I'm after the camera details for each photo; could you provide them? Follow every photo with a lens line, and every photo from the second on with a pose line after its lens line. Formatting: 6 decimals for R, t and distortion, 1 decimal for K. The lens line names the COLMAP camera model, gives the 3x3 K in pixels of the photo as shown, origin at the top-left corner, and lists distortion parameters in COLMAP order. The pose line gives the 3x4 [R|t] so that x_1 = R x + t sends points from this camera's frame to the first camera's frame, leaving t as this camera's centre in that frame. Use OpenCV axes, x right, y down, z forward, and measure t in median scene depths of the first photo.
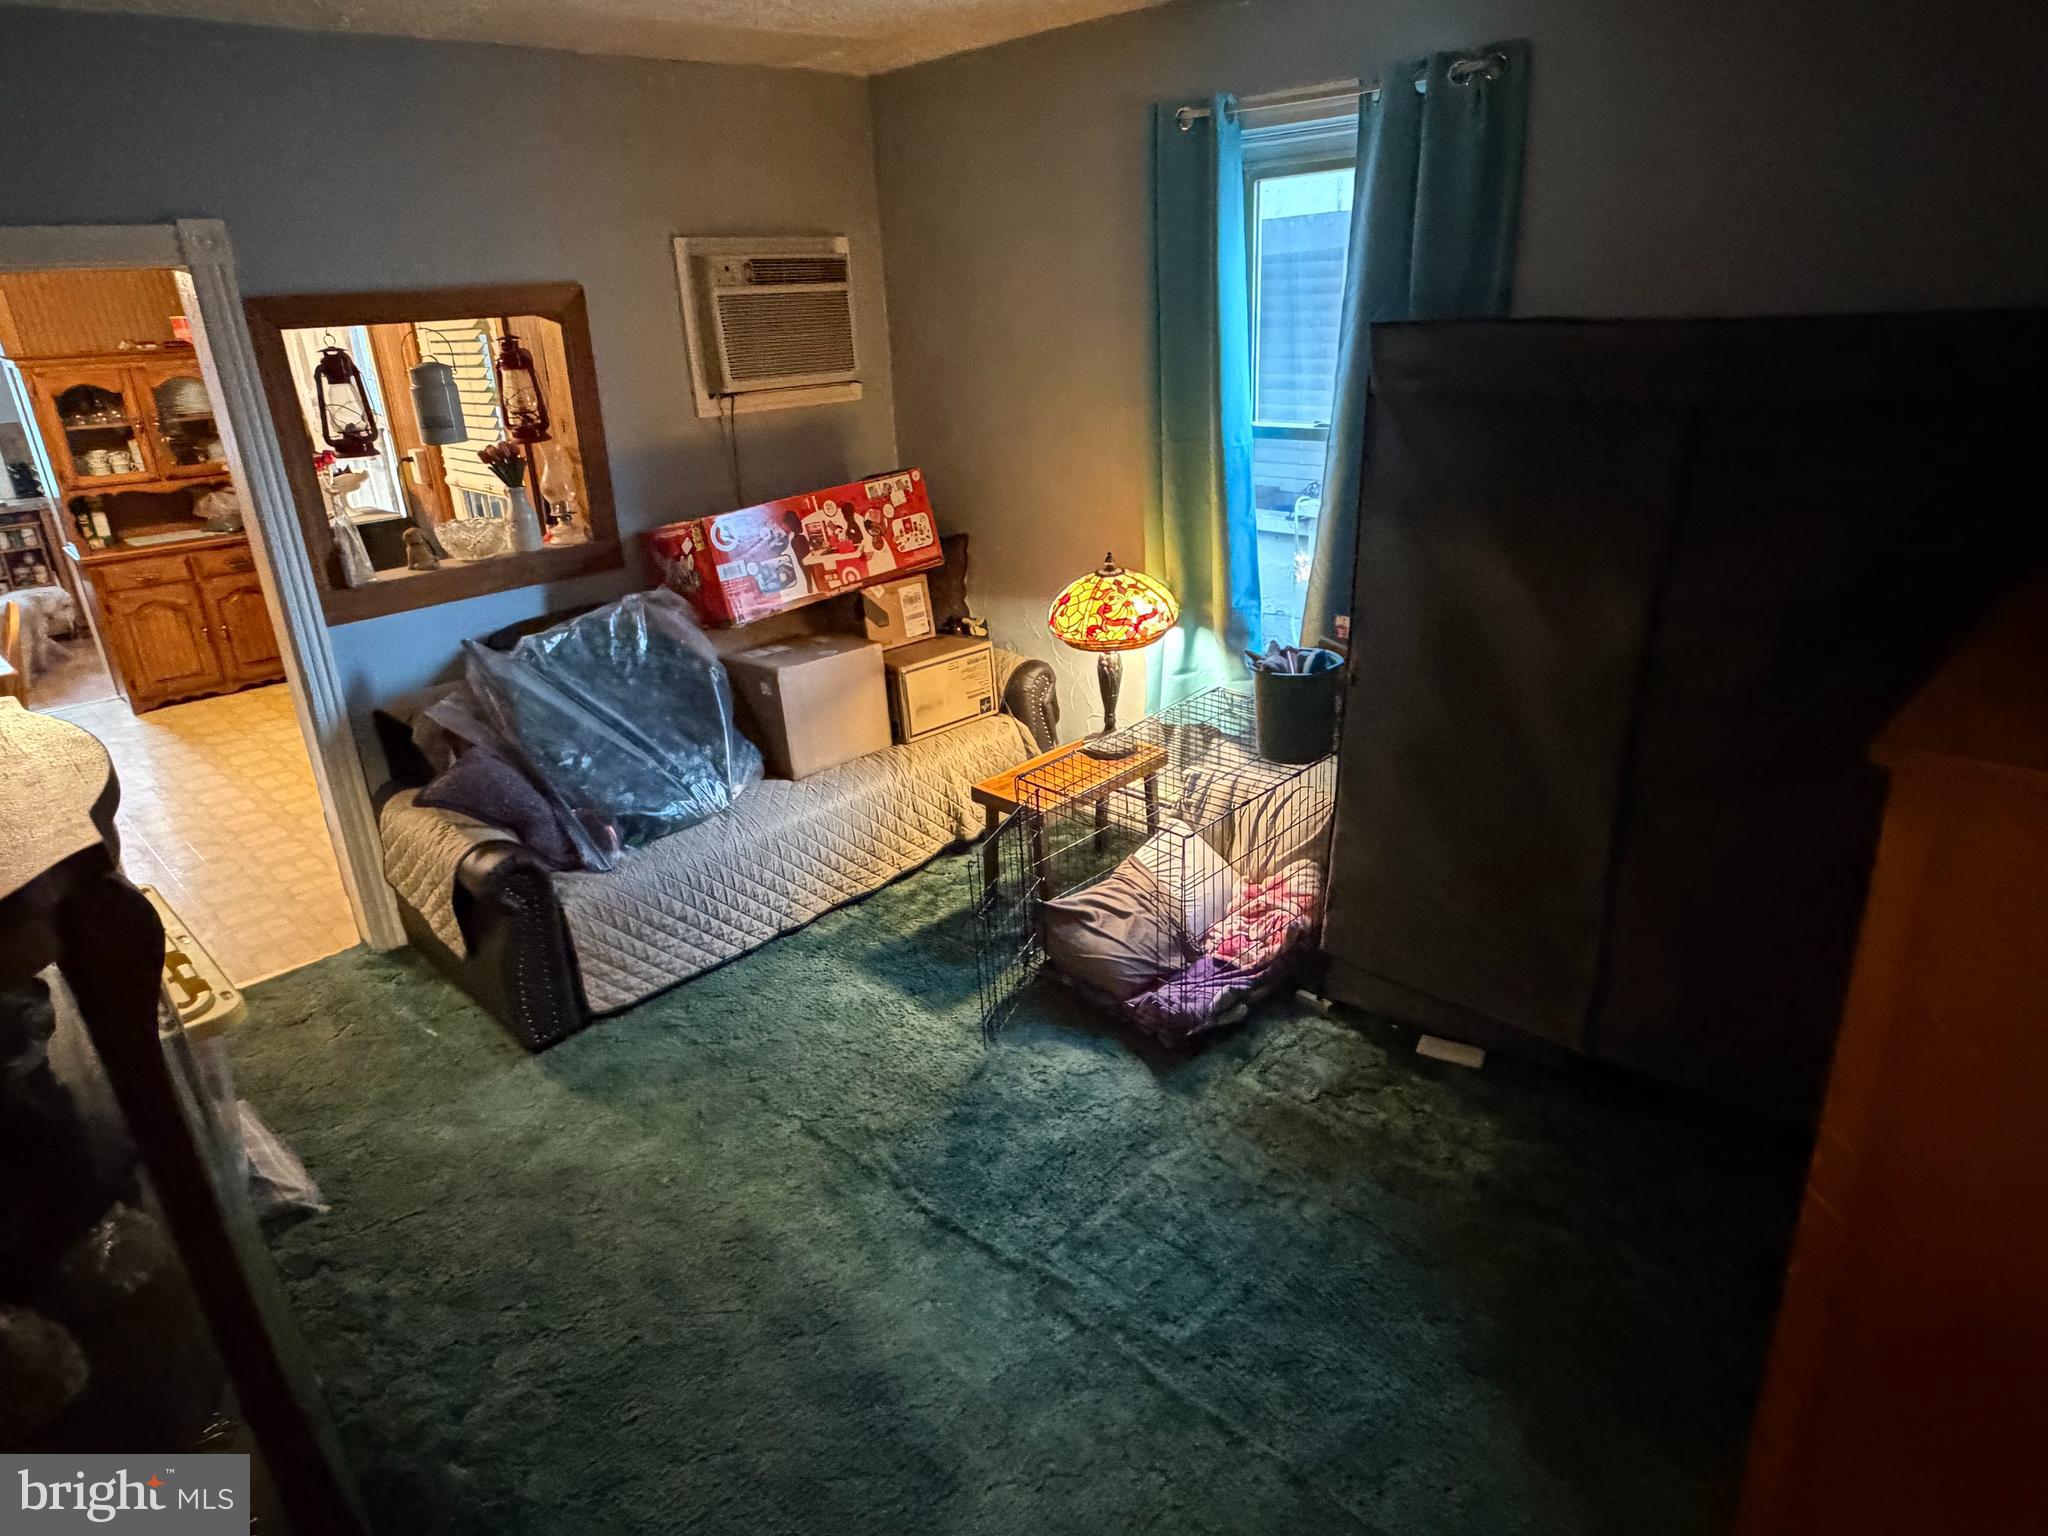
lens RADIAL K [[1194.7, 0, 1023.5], [0, 1194.7, 776.8], [0, 0, 1]] dist [-0.004287, -0.001282]
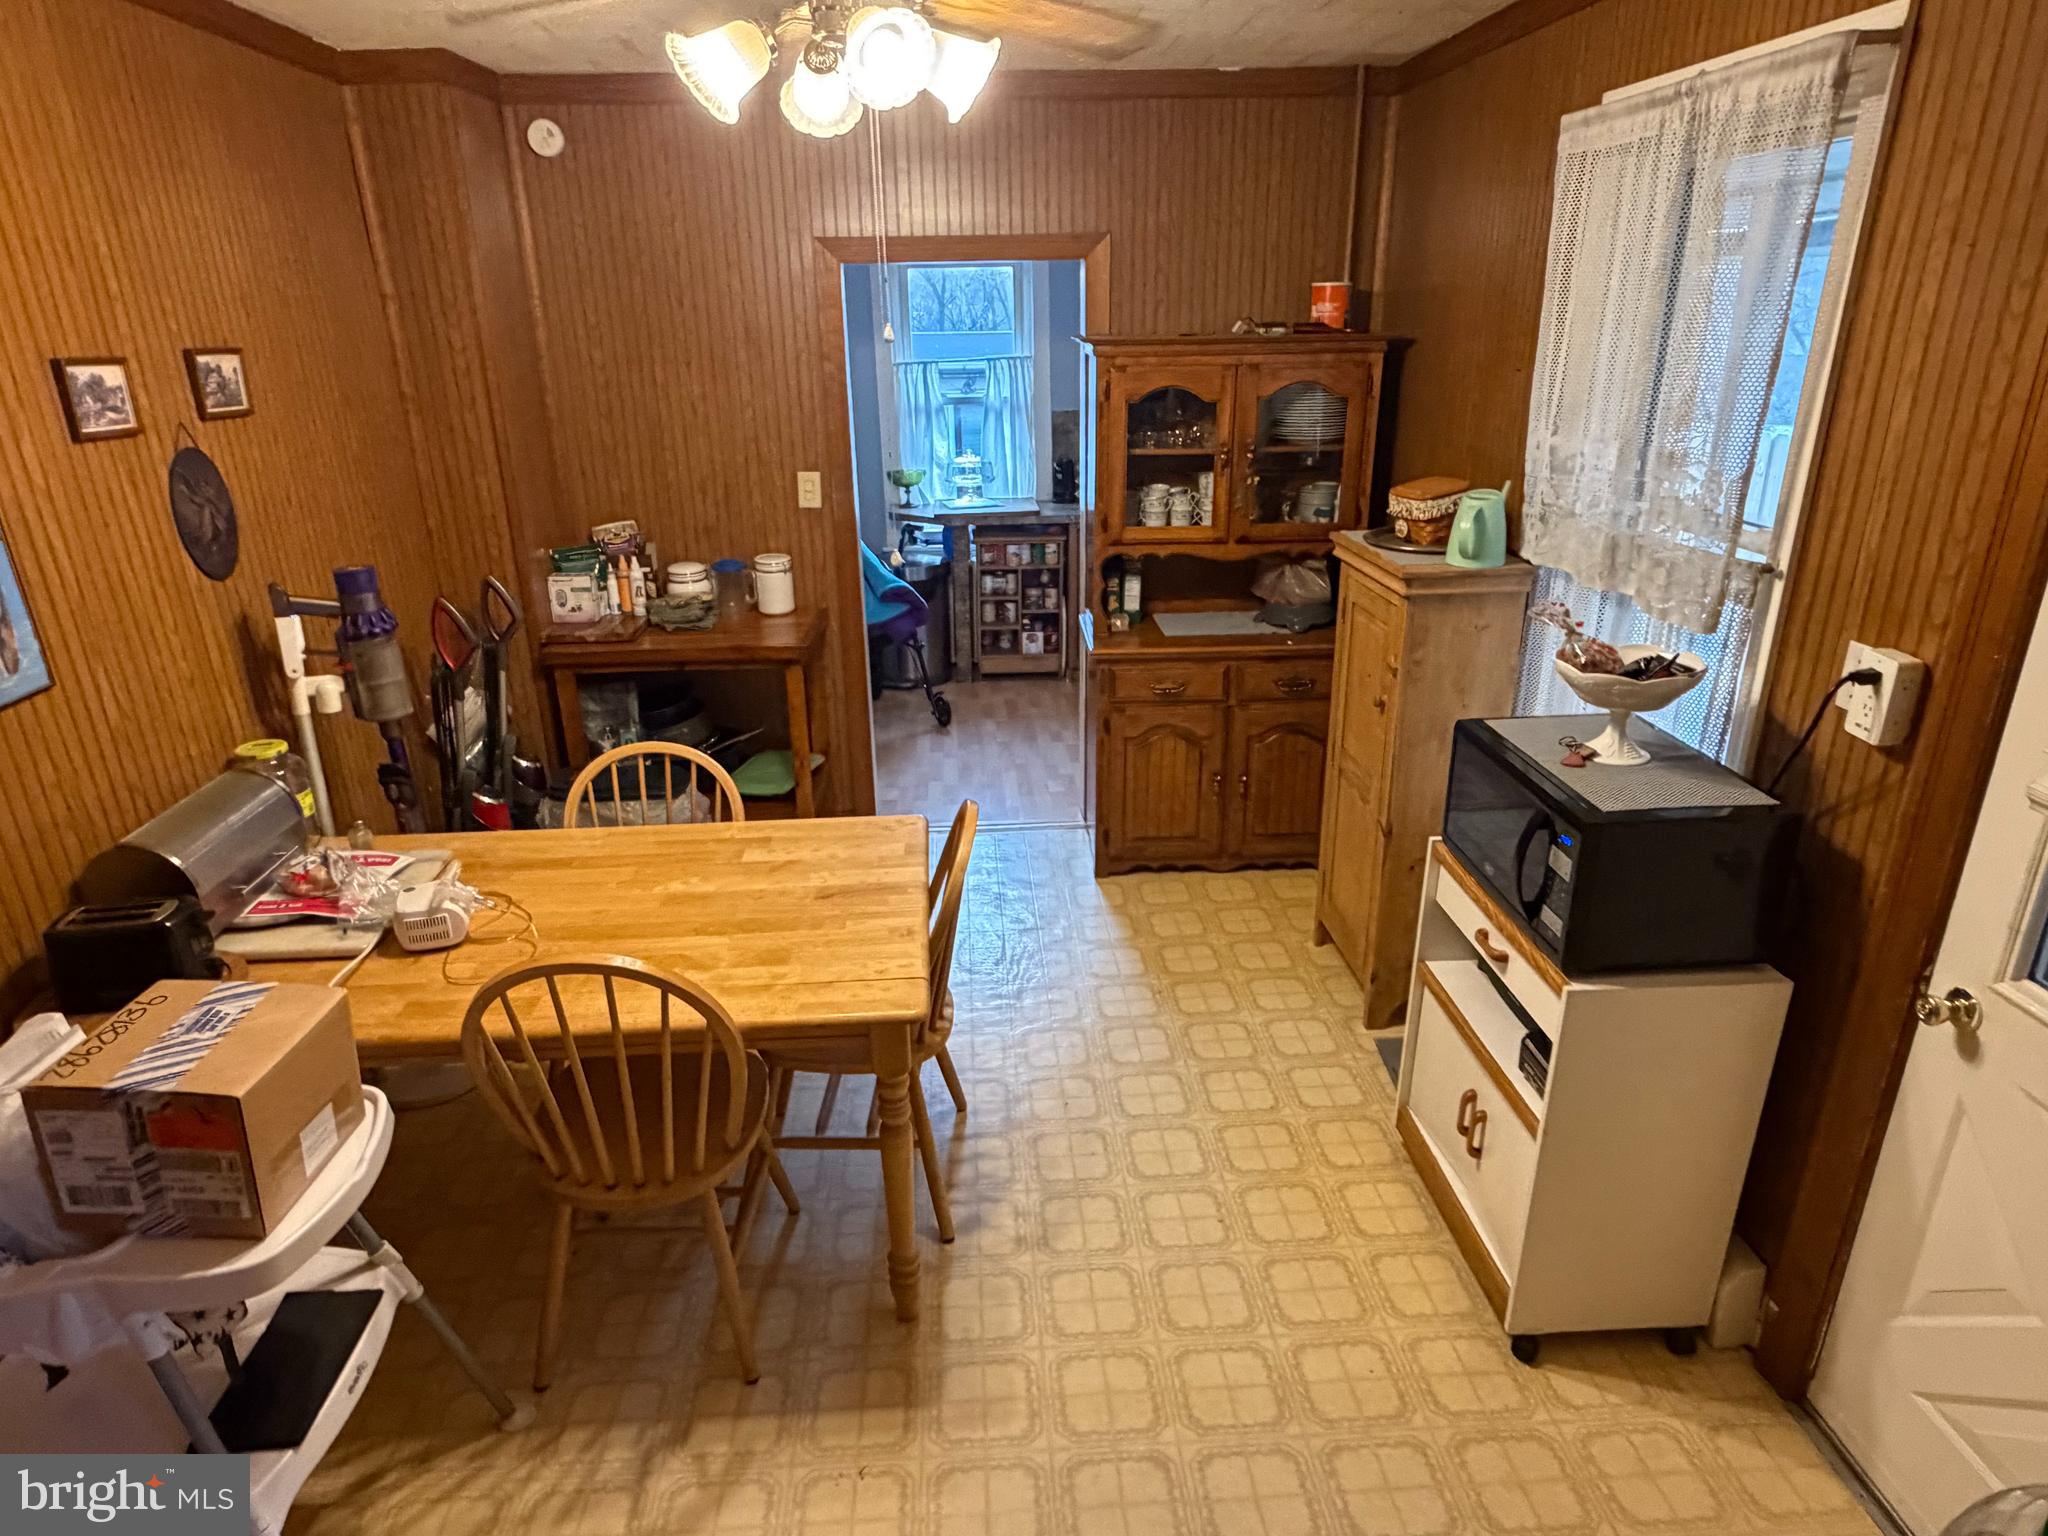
lens RADIAL K [[1194.7, 0, 1018.0], [0, 1194.7, 770.2], [0, 0, 1]] dist [-0.004287, -0.001282]
pose [[0.741485, 0.264260, -0.616738, -0.387305], [-0.259679, 0.960568, 0.099380, -0.168002], [0.618681, 0.086465, 0.780870, 0.451627]]
